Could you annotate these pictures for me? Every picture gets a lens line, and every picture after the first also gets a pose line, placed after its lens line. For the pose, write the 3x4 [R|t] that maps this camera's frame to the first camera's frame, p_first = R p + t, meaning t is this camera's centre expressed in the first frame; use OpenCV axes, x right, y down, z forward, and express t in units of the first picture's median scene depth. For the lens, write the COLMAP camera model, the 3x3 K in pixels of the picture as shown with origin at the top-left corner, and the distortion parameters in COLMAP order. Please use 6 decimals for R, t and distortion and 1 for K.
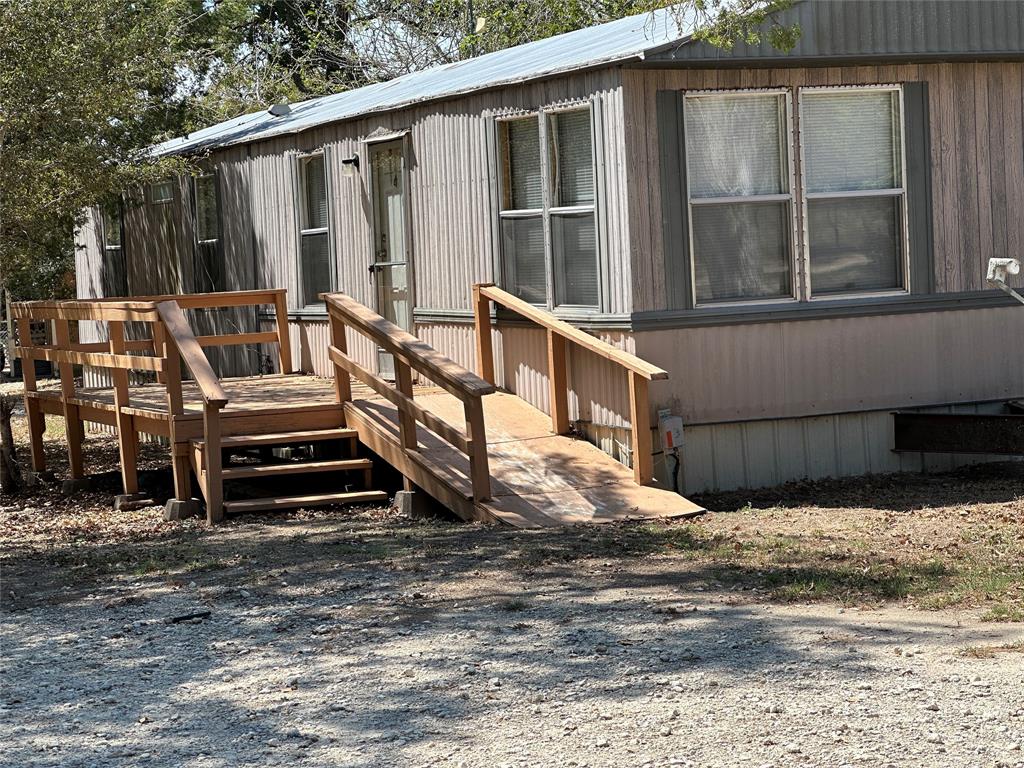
lens RADIAL K [[2317.4, 0, 486.9], [0, 2317.4, 362.3], [0, 0, 1]] dist [0.207247, 0.000000]
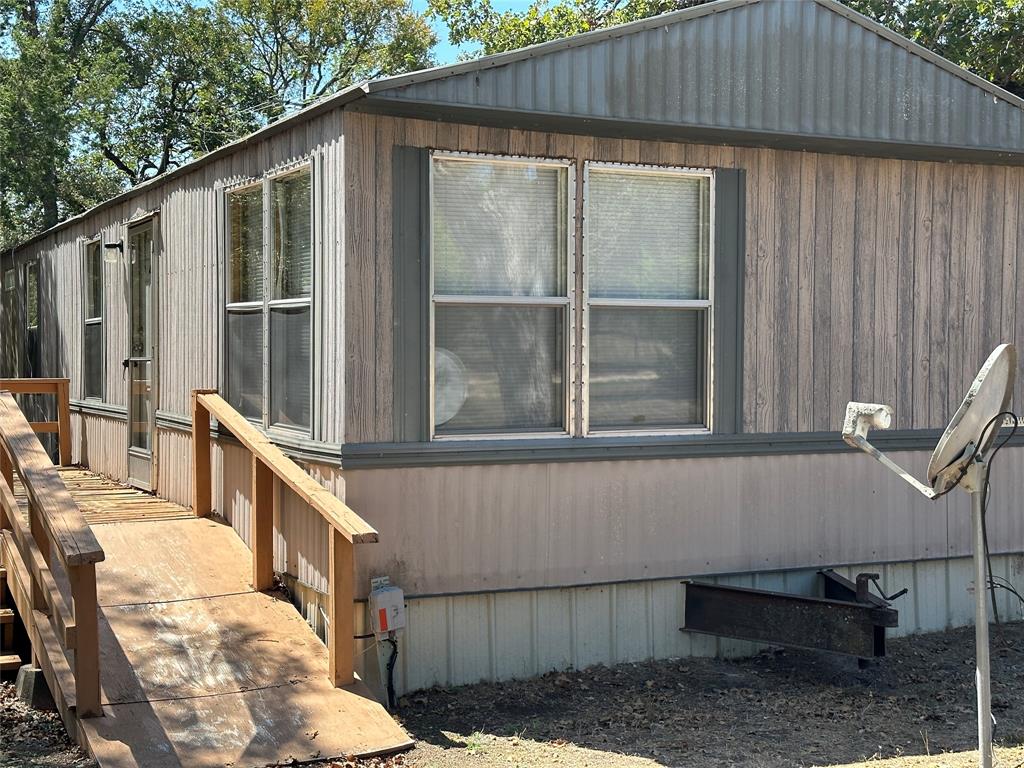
lens RADIAL K [[1441.0, 0, 515.9], [0, 1441.0, 386.6], [0, 0, 1]] dist [0.121817, 0.000000]
pose [[0.996437, 0.053281, 0.065374, 0.081766], [-0.051467, 0.998250, -0.029130, -0.027408], [-0.066812, 0.025662, 0.997436, 0.513962]]
